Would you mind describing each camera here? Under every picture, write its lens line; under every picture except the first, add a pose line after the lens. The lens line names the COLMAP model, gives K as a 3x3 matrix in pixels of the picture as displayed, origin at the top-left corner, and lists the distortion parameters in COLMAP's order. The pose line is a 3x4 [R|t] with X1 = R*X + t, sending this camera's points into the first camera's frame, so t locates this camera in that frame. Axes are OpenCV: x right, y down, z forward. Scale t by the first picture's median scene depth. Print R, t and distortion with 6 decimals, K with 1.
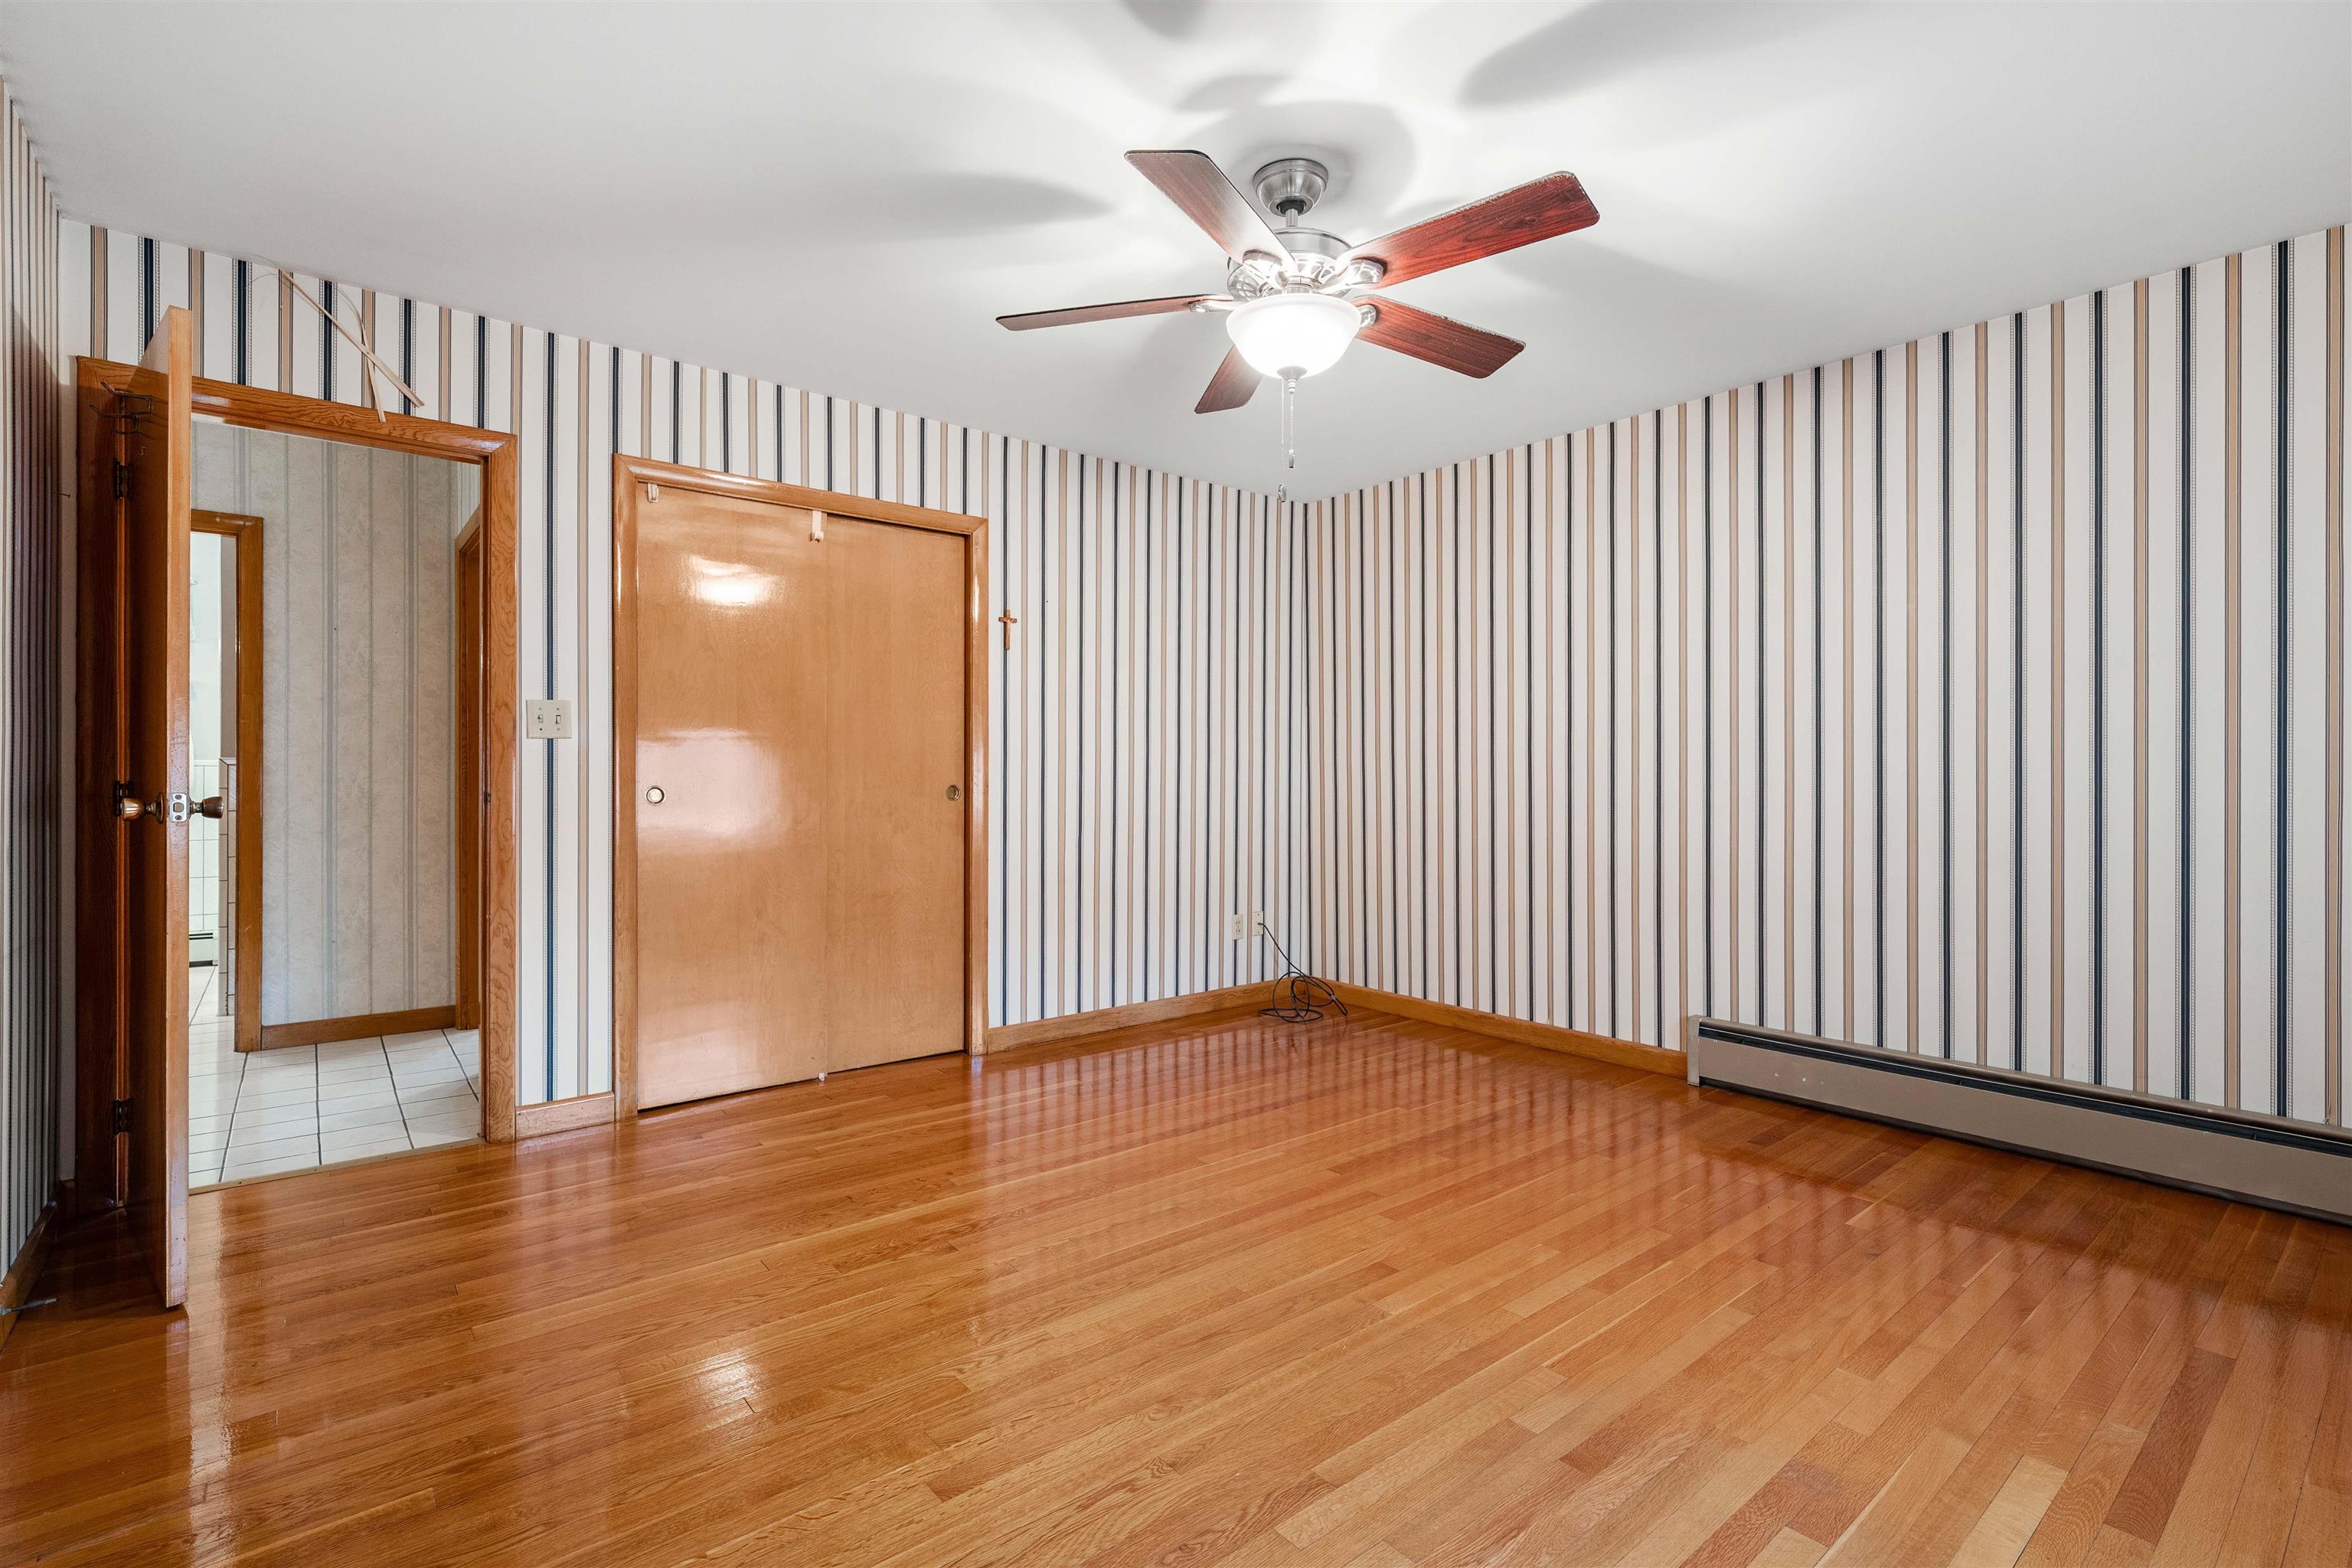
lens RADIAL K [[1073.6, 0, 1166.0], [0, 1073.6, 785.4], [0, 0, 1]] dist [0.004142, -0.001944]
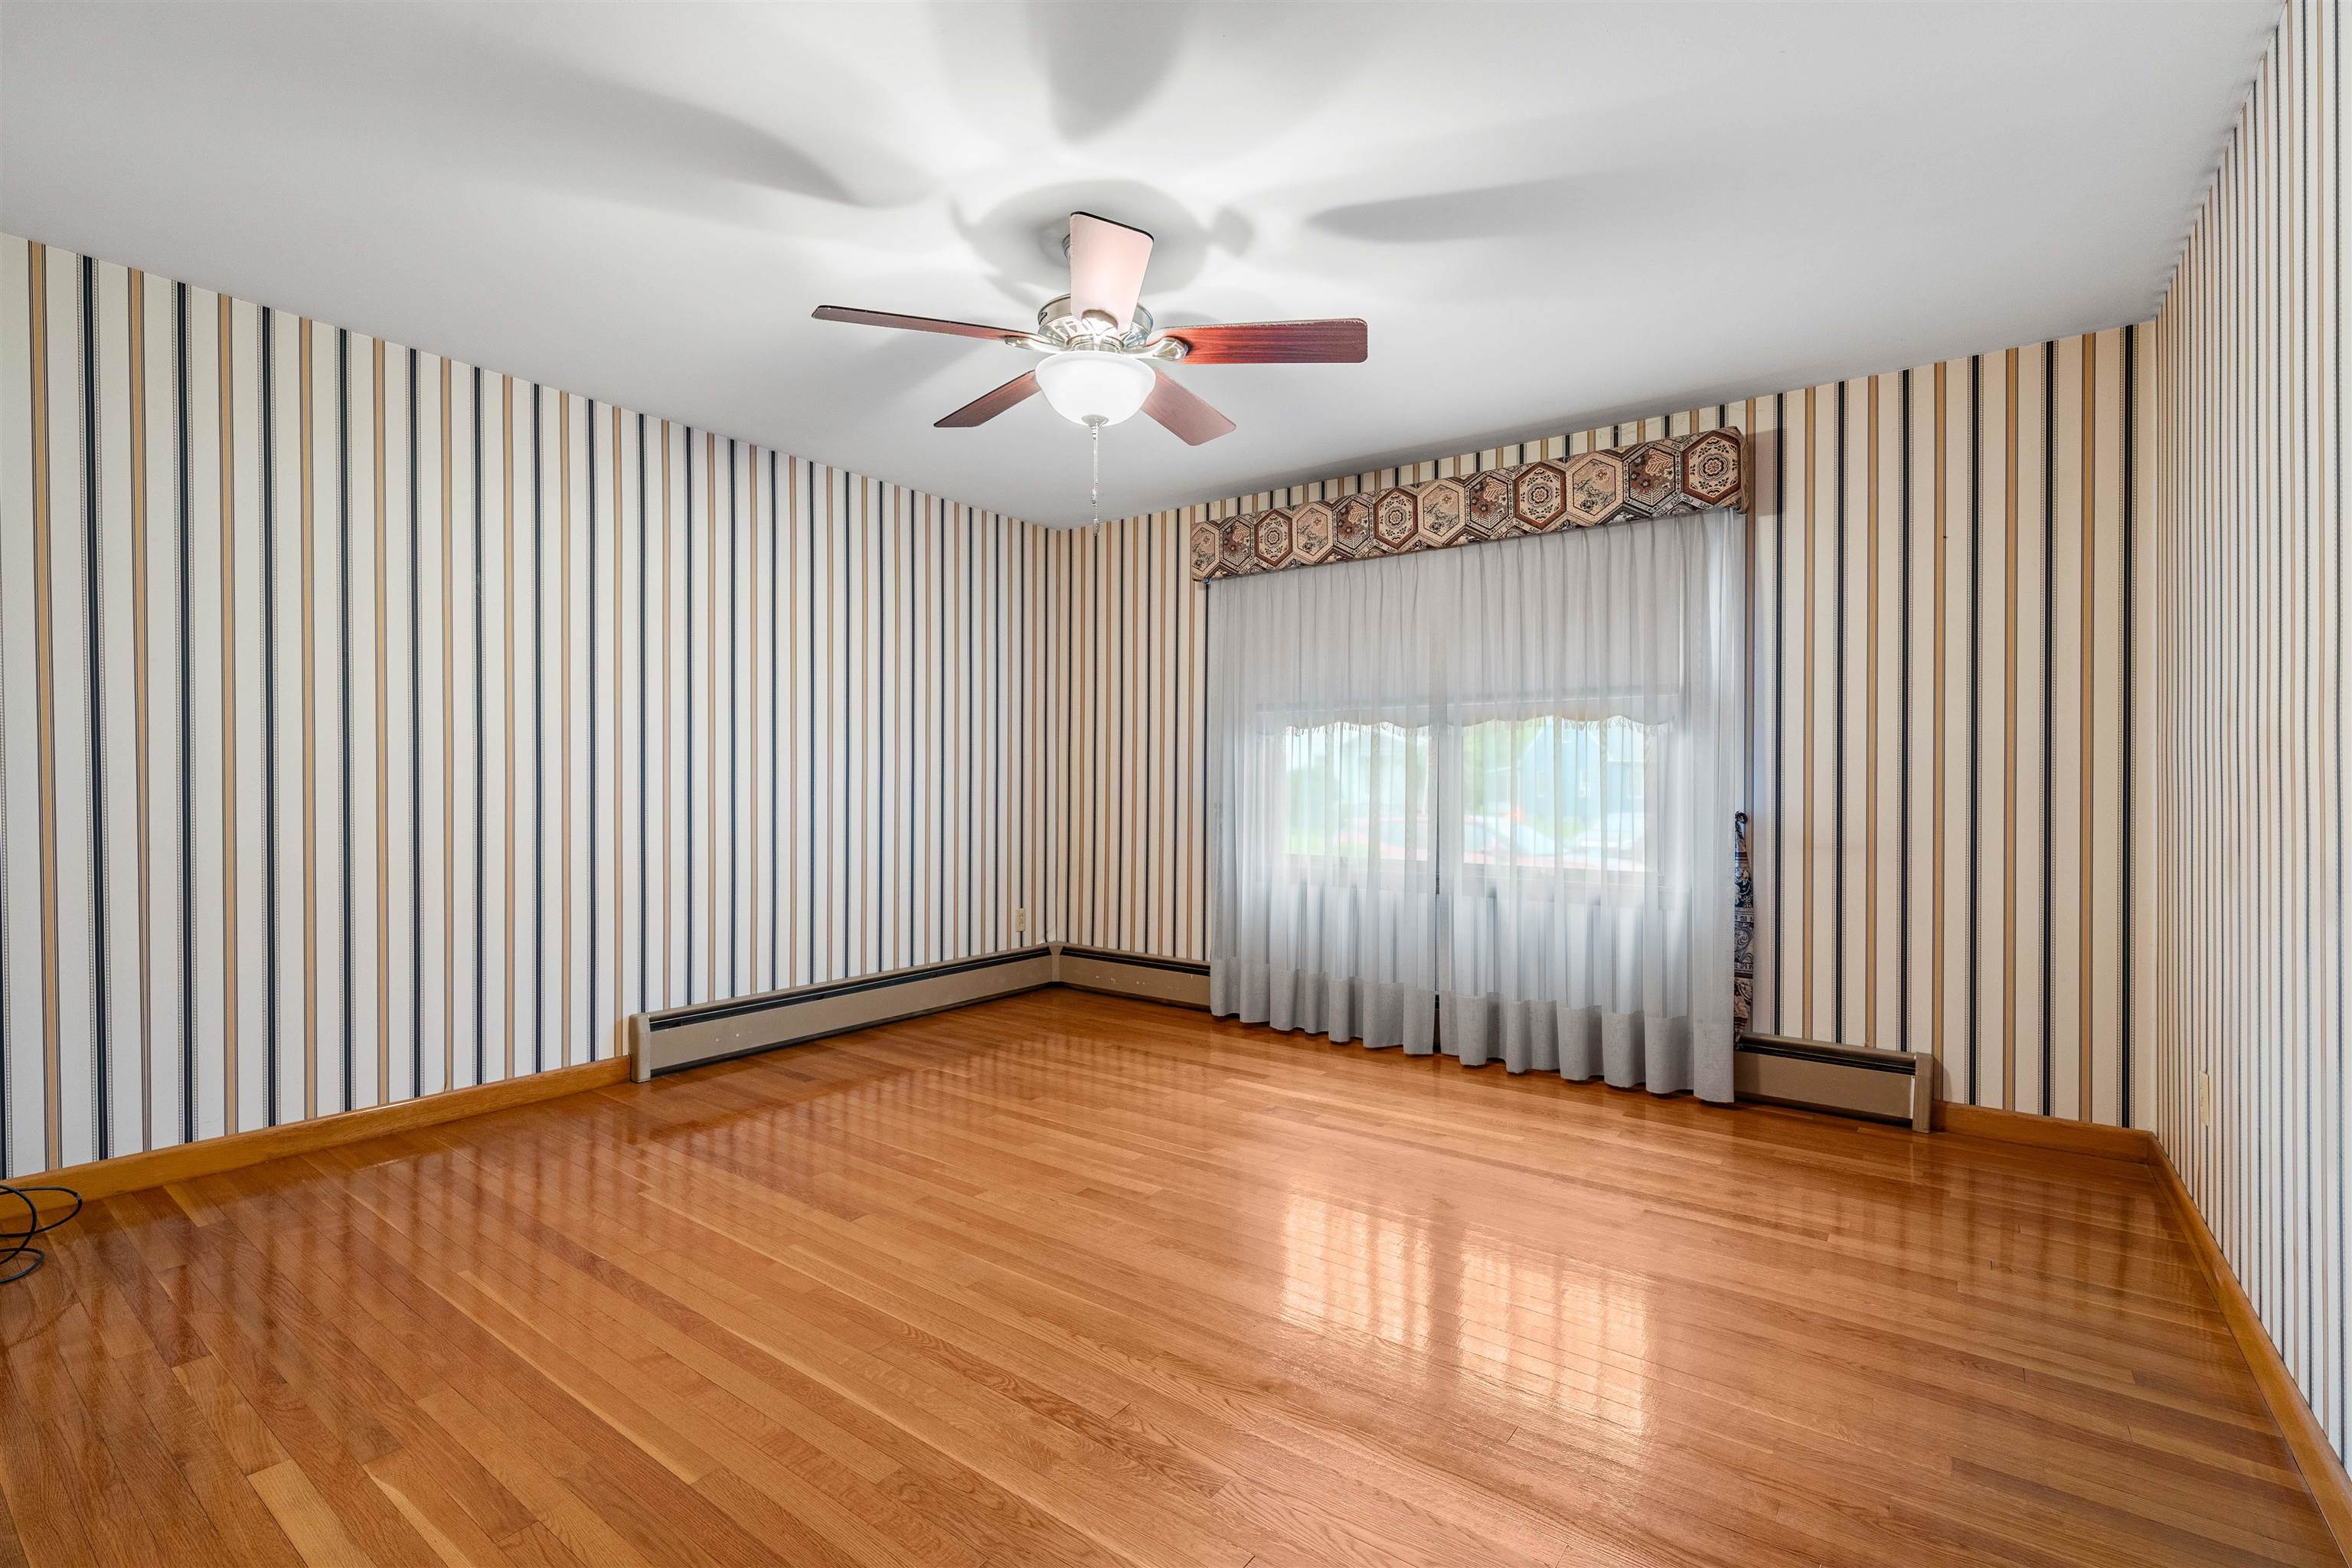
lens RADIAL K [[1073.6, 0, 1163.7], [0, 1073.6, 783.5], [0, 0, 1]] dist [0.004142, -0.001944]
pose [[-0.245711, -0.005855, 0.969325, -0.709618], [0.005484, 0.999957, 0.007431, -0.012111], [-0.969328, 0.007141, -0.245669, 0.874241]]
